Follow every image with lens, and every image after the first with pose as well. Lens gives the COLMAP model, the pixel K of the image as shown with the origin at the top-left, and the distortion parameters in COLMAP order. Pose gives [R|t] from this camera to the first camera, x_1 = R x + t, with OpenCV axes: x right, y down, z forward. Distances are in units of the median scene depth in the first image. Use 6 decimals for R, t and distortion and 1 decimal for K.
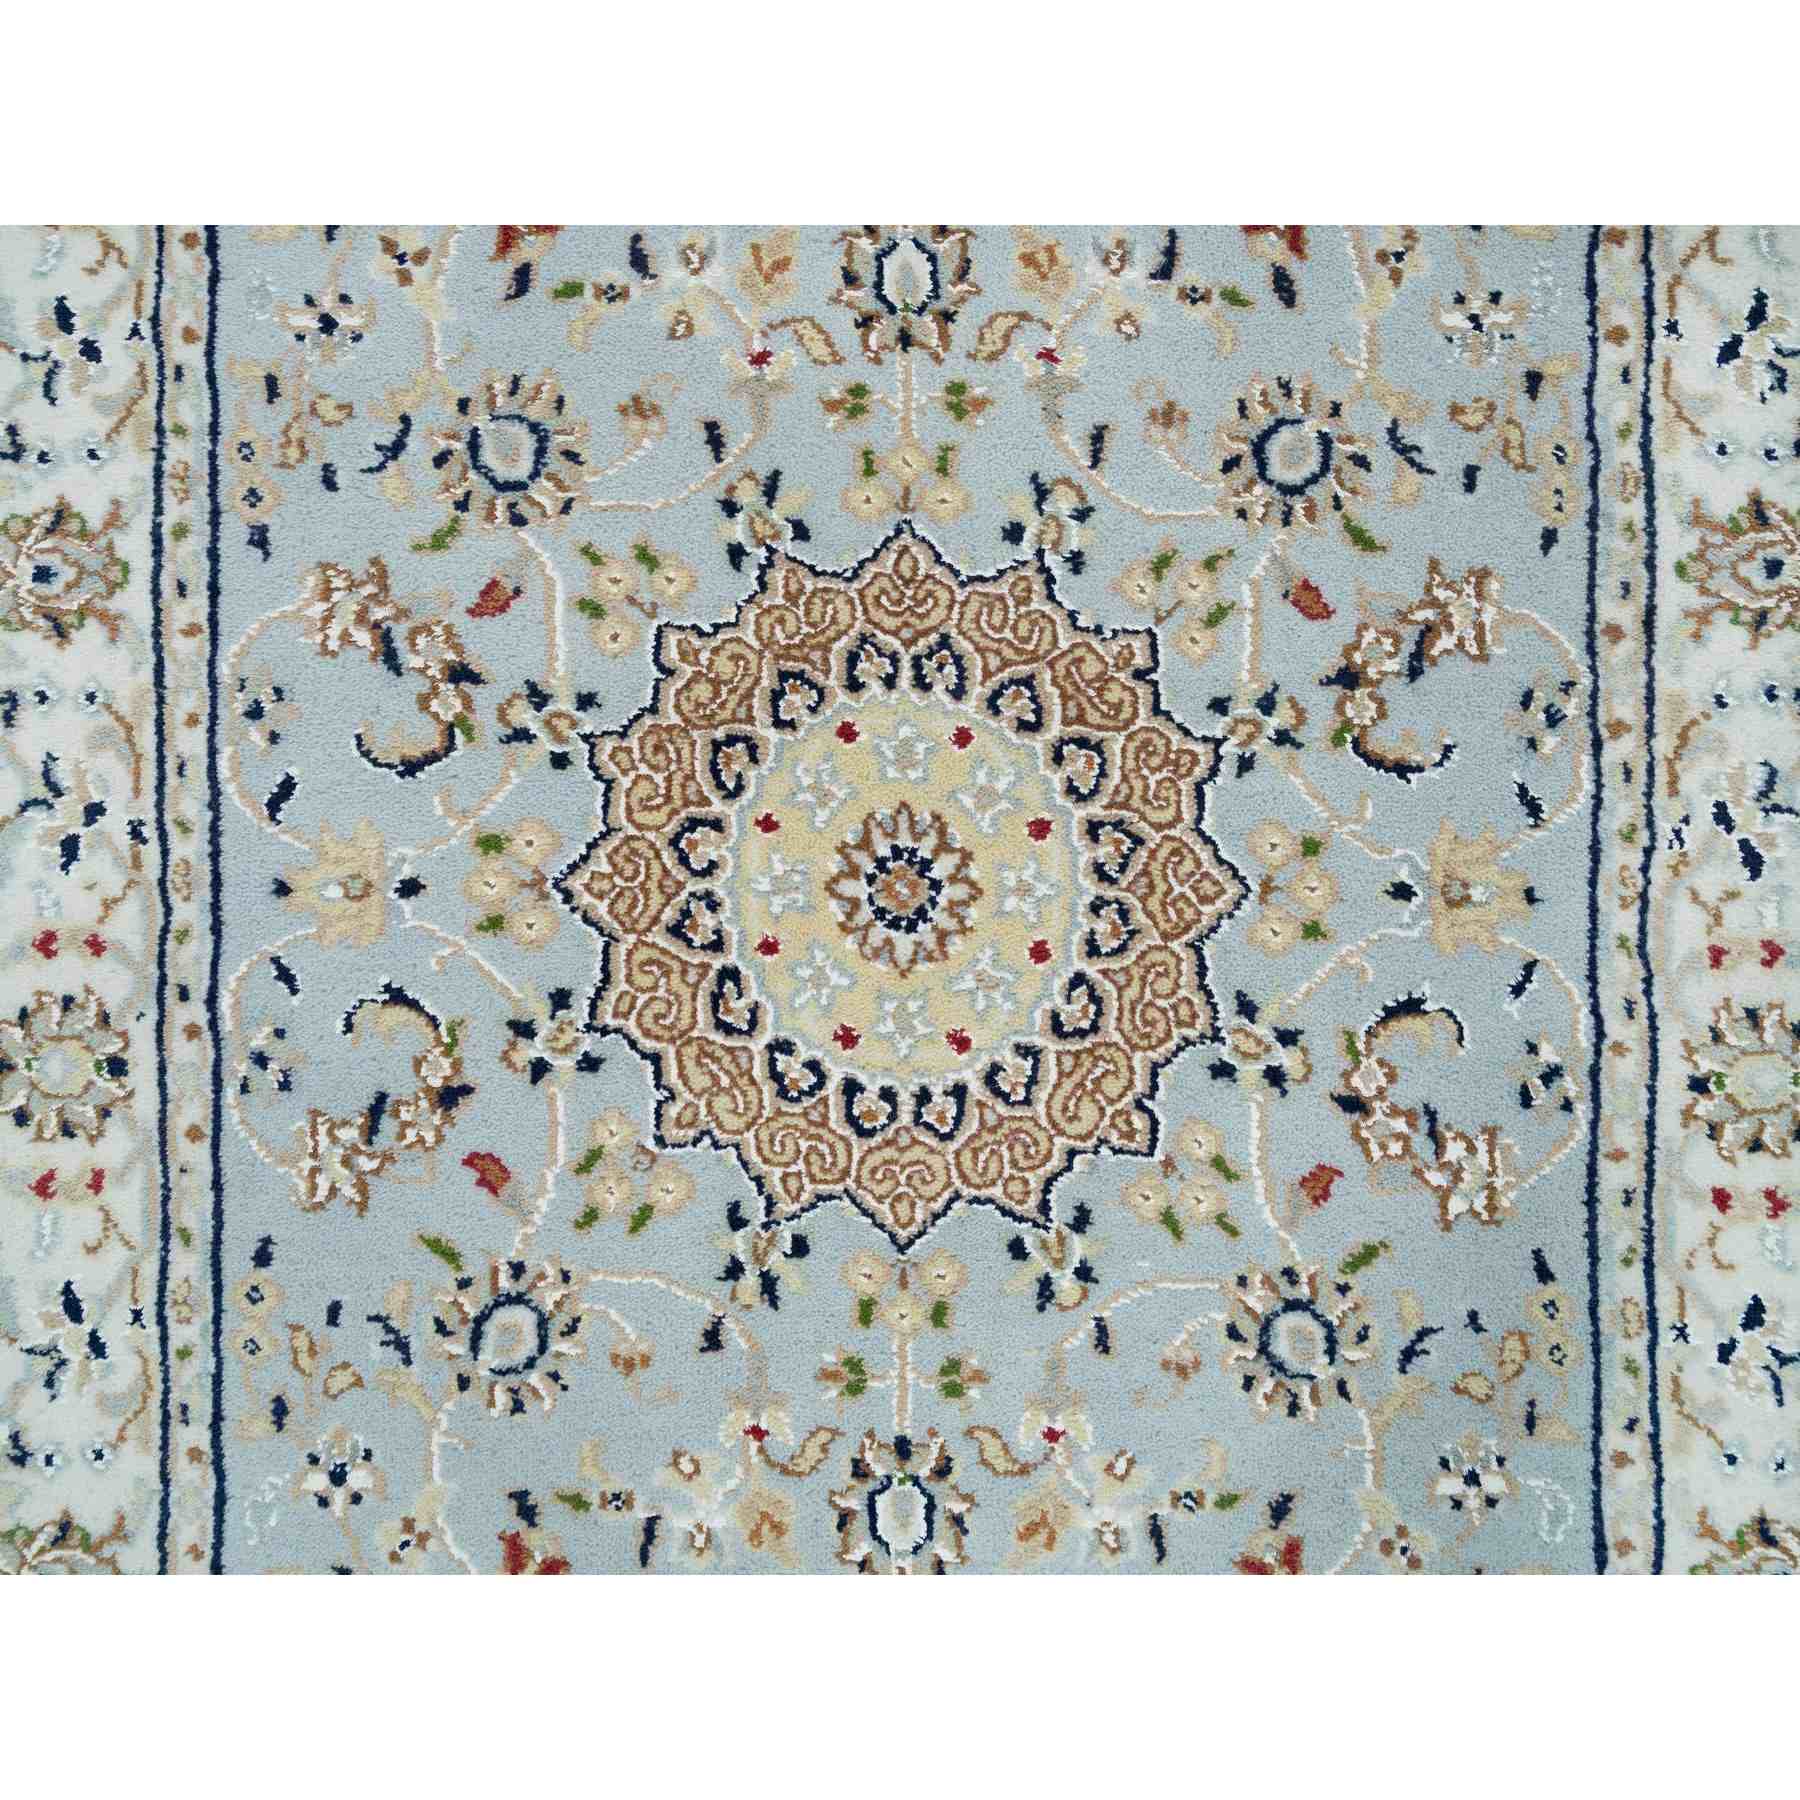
lens RADIAL K [[4790.0, 0, 892.0], [0, 4790.0, 898.5], [0, 0, 1]] dist [0.658029, 0.000000]
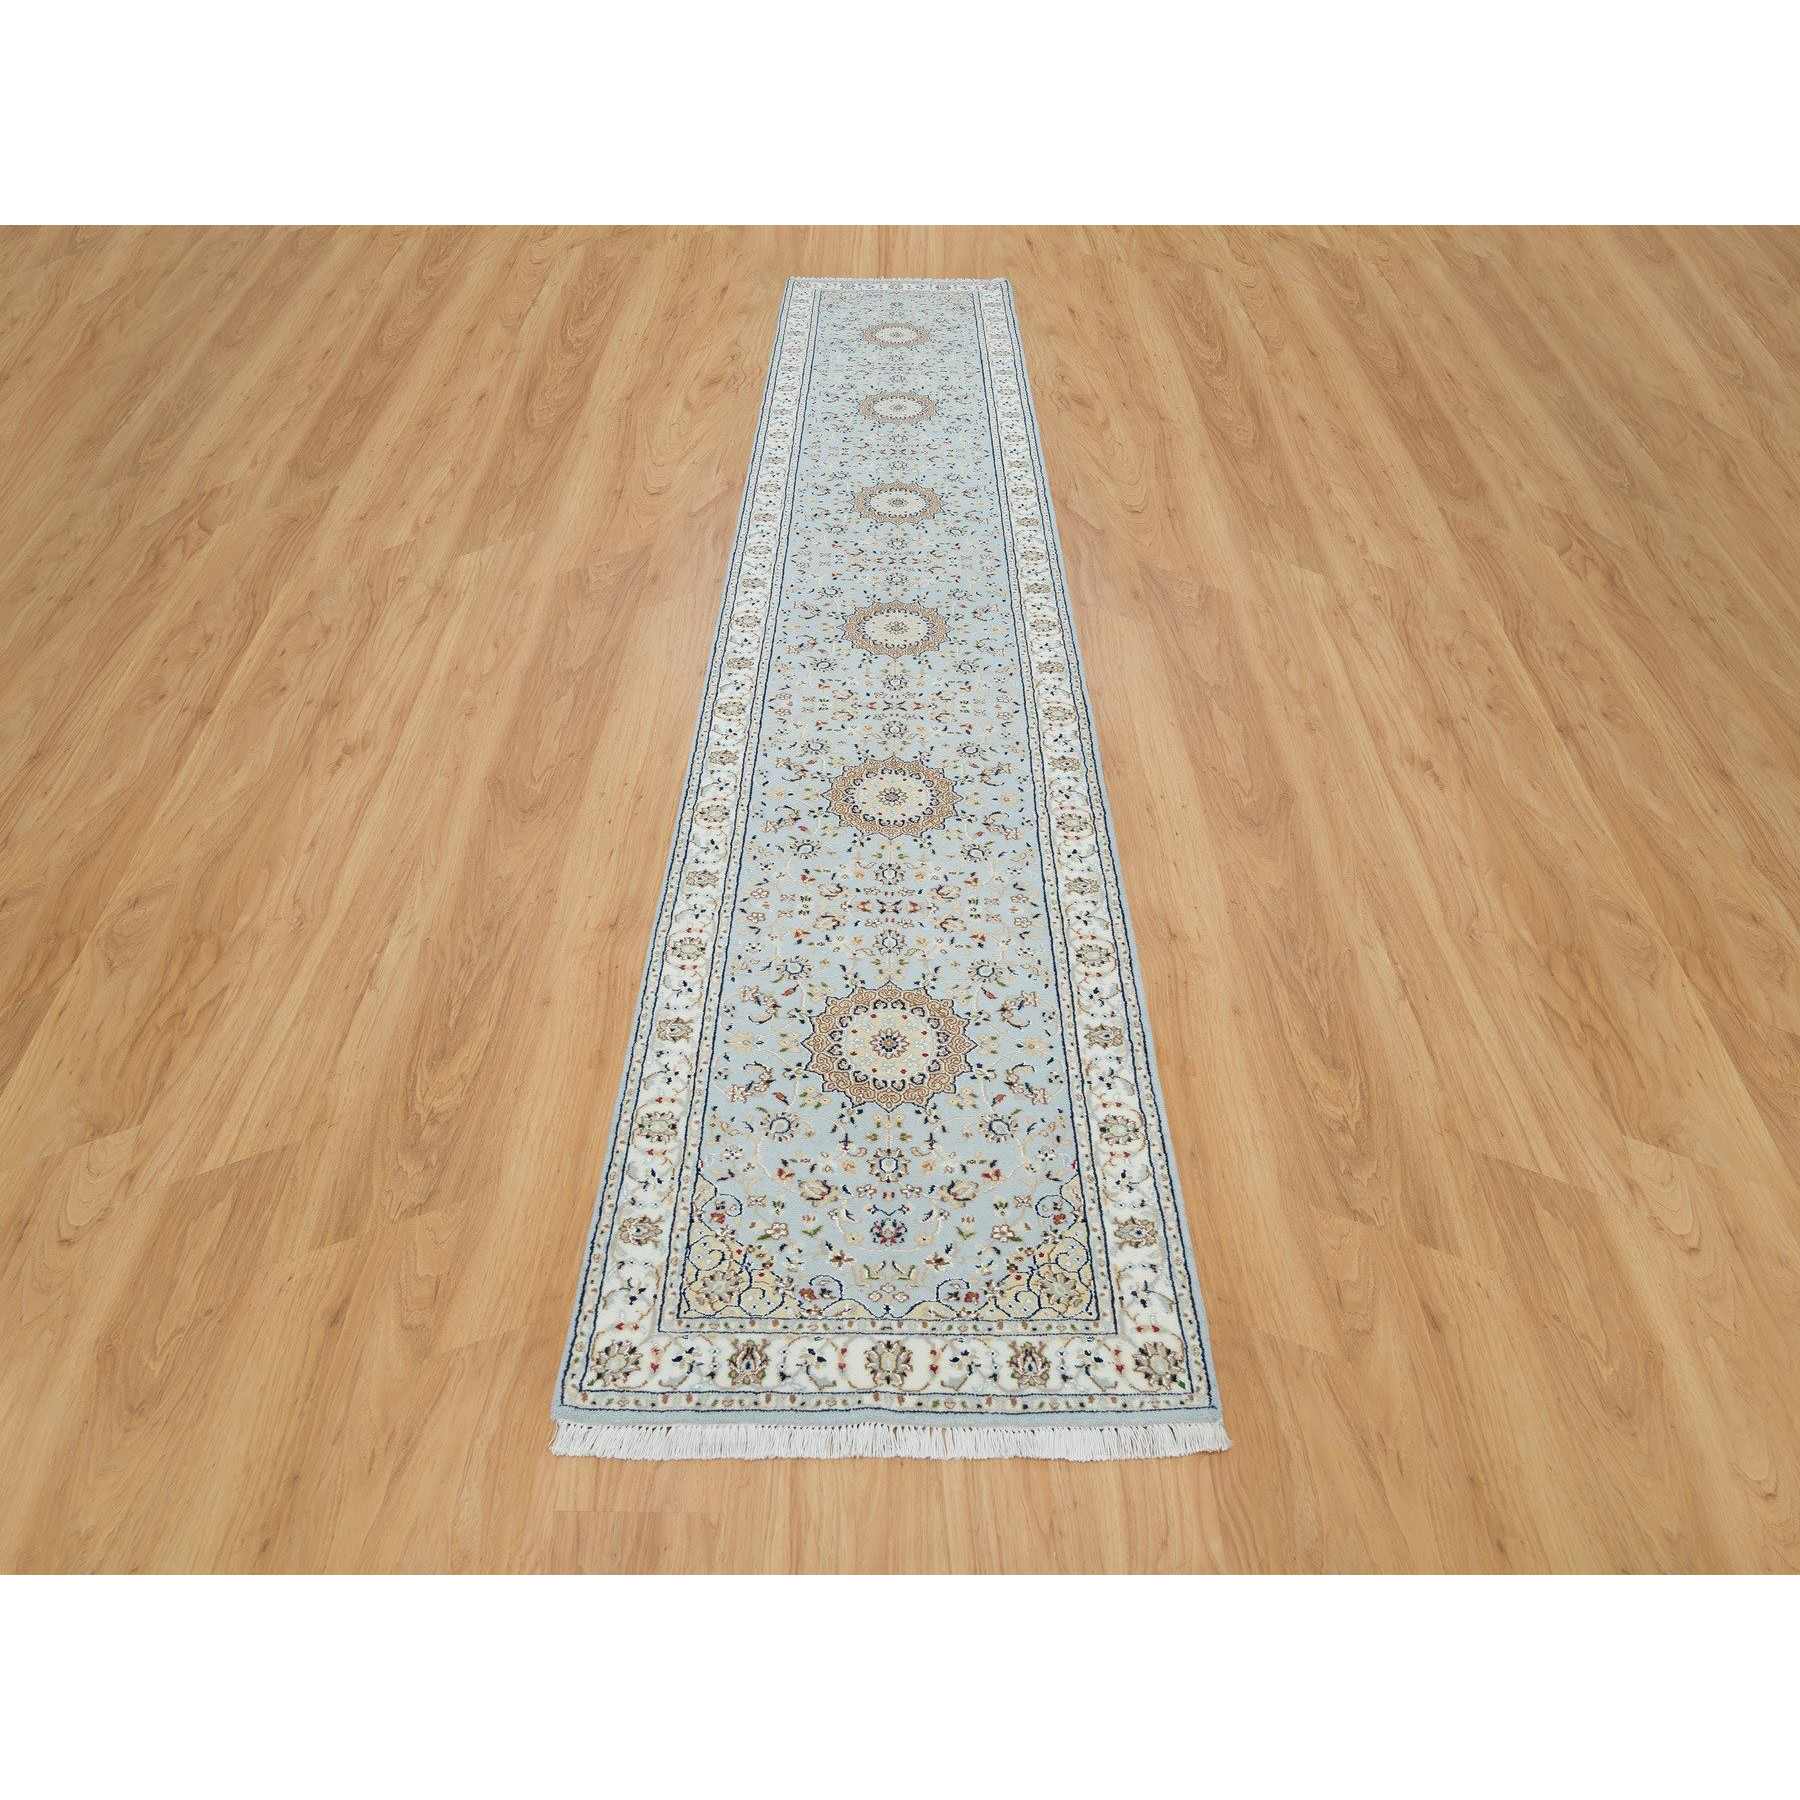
lens RADIAL K [[4790.0, 0, 898.4], [0, 4790.0, 899.7], [0, 0, 1]] dist [0.658029, 0.000000]
pose [[0.999859, 0.016726, 0.001684, 0.001593], [-0.002790, 0.263876, -0.964553, 3.801053], [-0.016577, 0.964412, 0.263885, -0.137873]]
